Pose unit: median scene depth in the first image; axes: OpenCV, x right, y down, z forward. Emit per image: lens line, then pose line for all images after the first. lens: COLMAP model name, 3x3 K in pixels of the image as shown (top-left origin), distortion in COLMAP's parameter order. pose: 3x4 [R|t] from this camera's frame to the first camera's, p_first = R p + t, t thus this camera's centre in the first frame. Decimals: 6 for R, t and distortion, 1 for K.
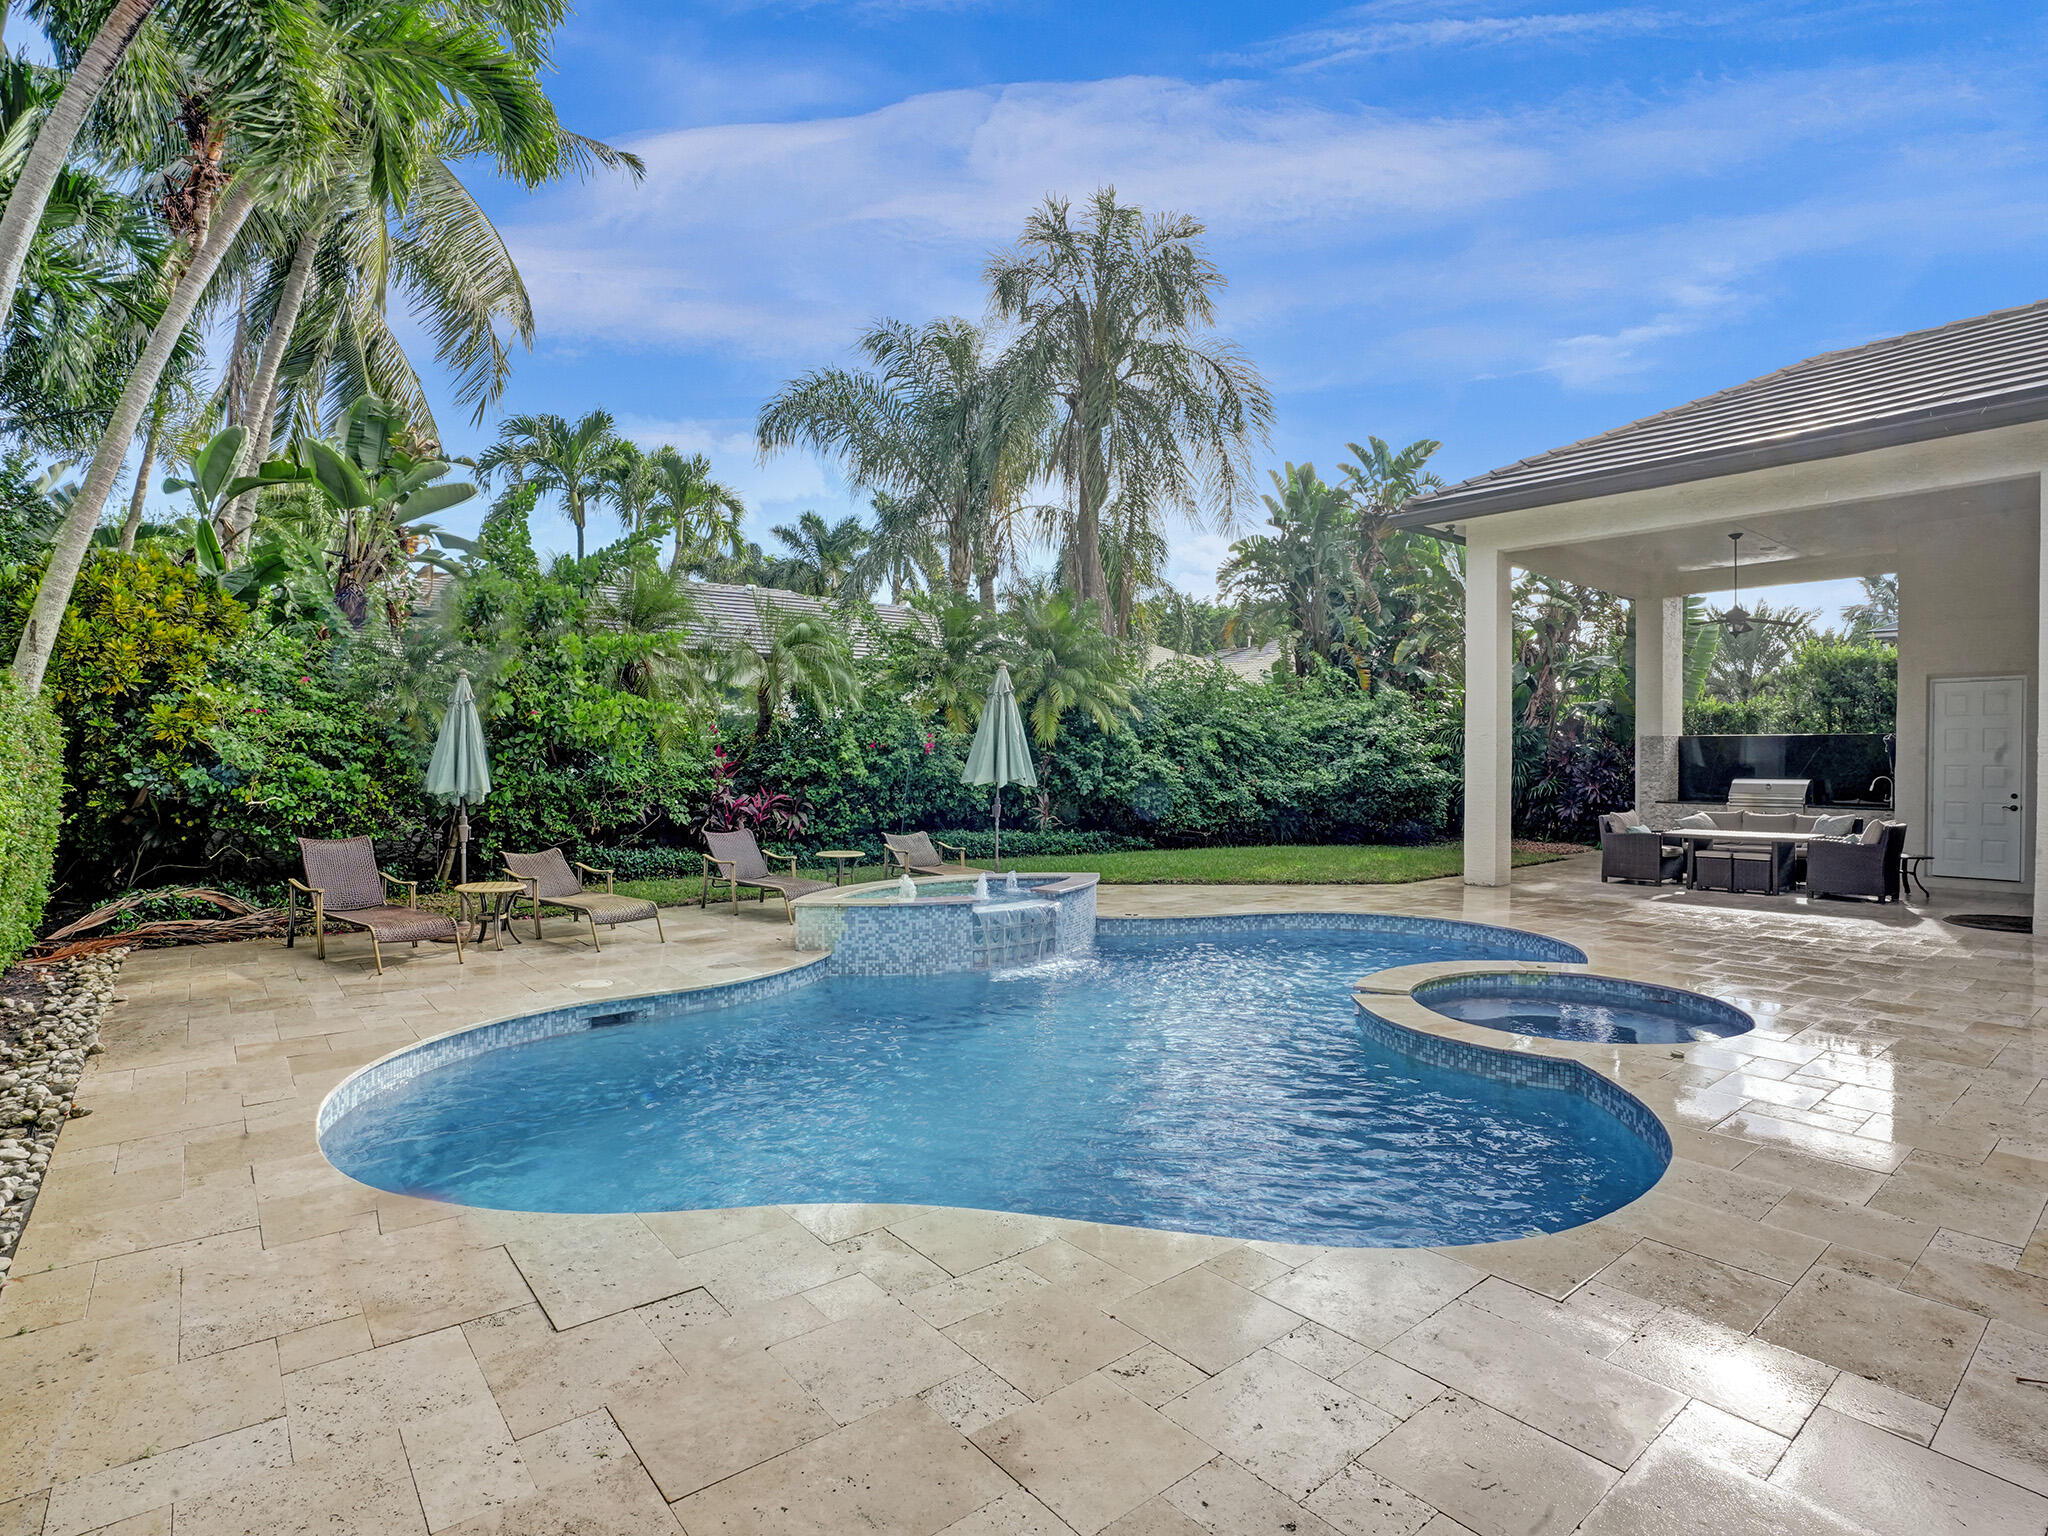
lens RADIAL K [[1025.3, 0, 1024.0], [0, 1025.3, 768.0], [0, 0, 1]] dist [-0.043664, 0.001194]
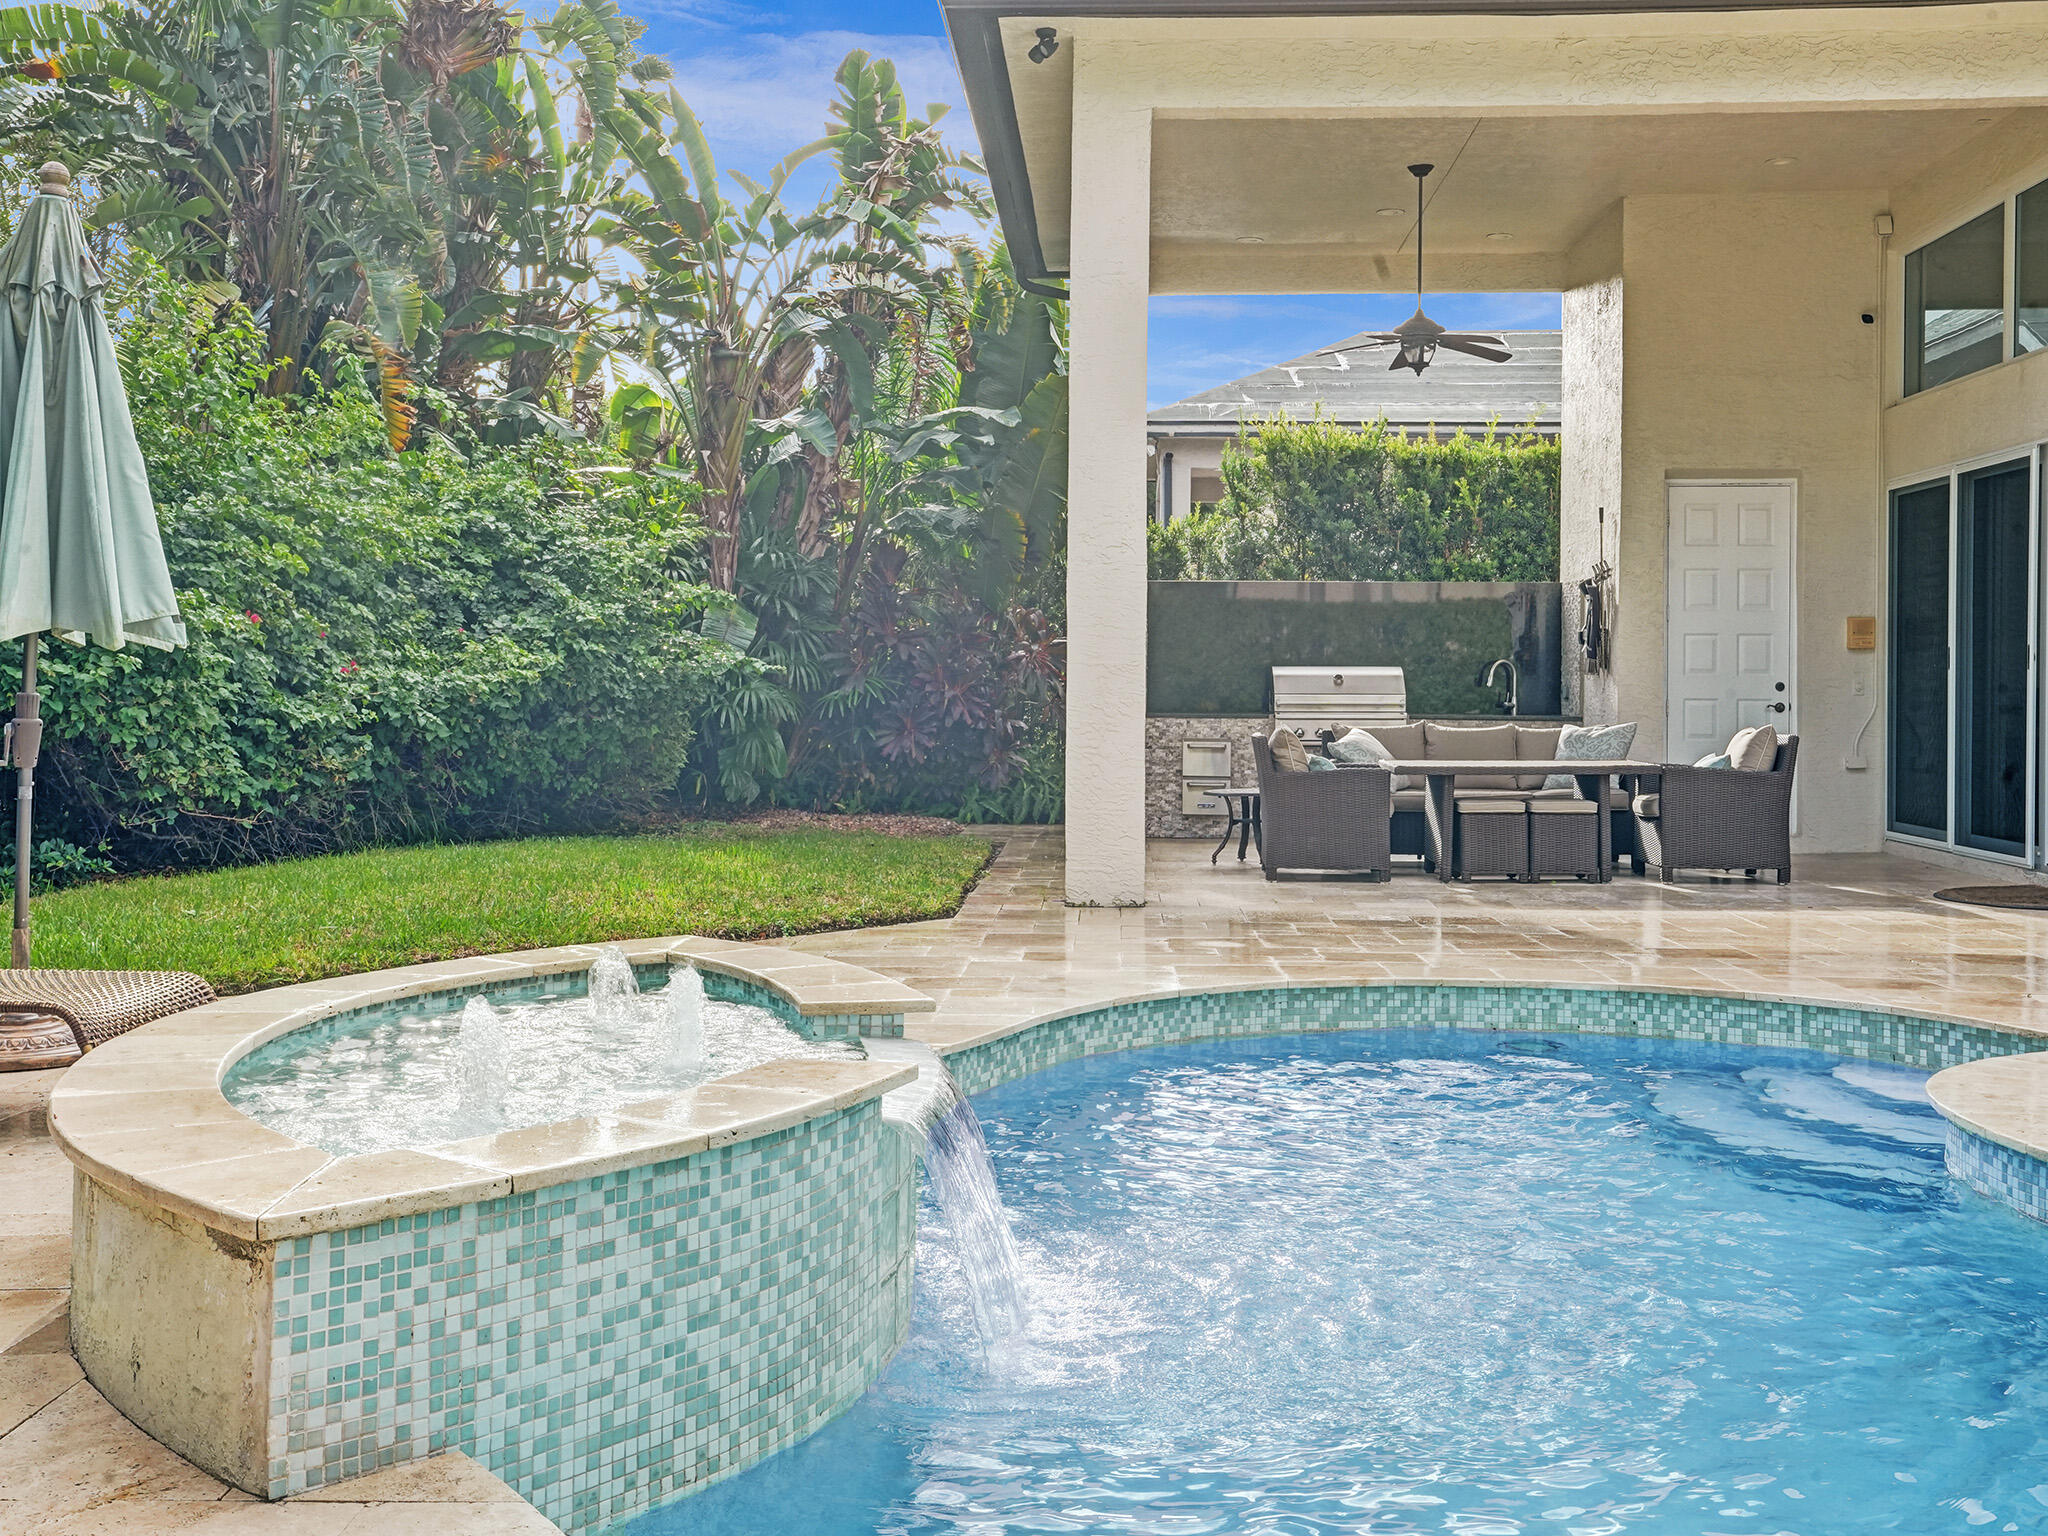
lens RADIAL K [[2265.7, 0, 1020.4], [0, 2265.7, 663.2], [0, 0, 1]] dist [0.085505, -0.005219]
pose [[0.657704, 0.008458, 0.753229, -0.253736], [-0.000093, 0.999938, -0.011147, 0.024375], [-0.753277, 0.007262, 0.657664, 0.377805]]
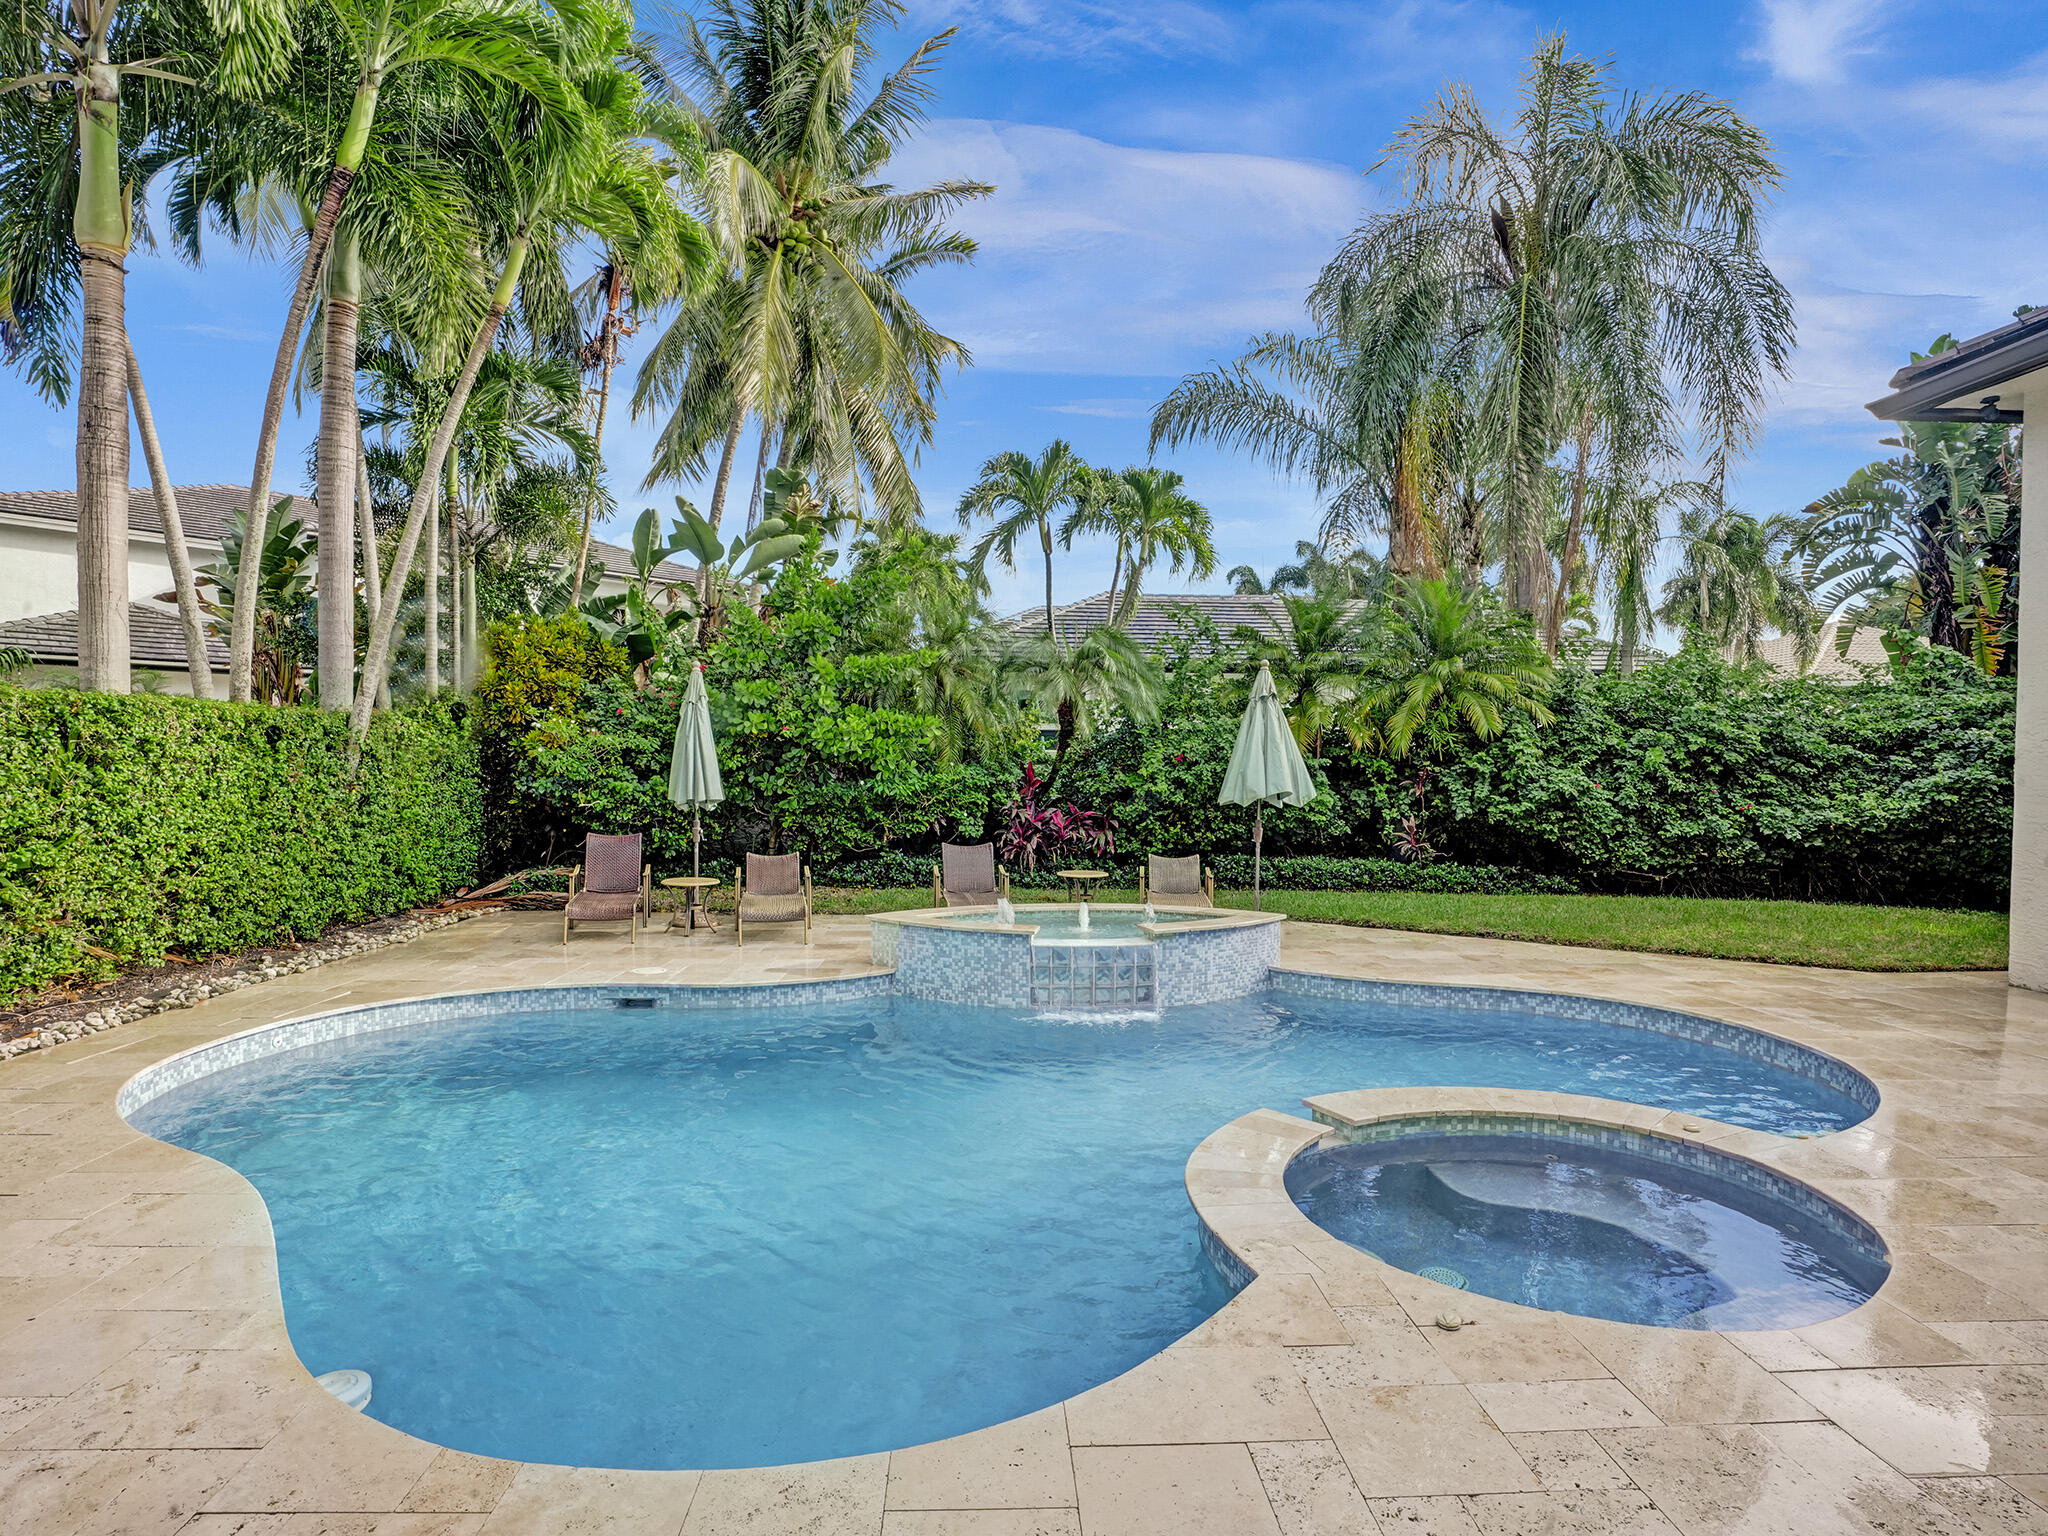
lens RADIAL K [[1053.9, 0, 1022.1], [0, 1053.9, 805.1], [0, 0, 1]] dist [-0.054462, 0.001081]
pose [[0.801387, 0.020370, -0.597799, 0.296164], [-0.008181, 0.999700, 0.023096, -0.001379], [0.598090, -0.013618, 0.801313, 0.154392]]
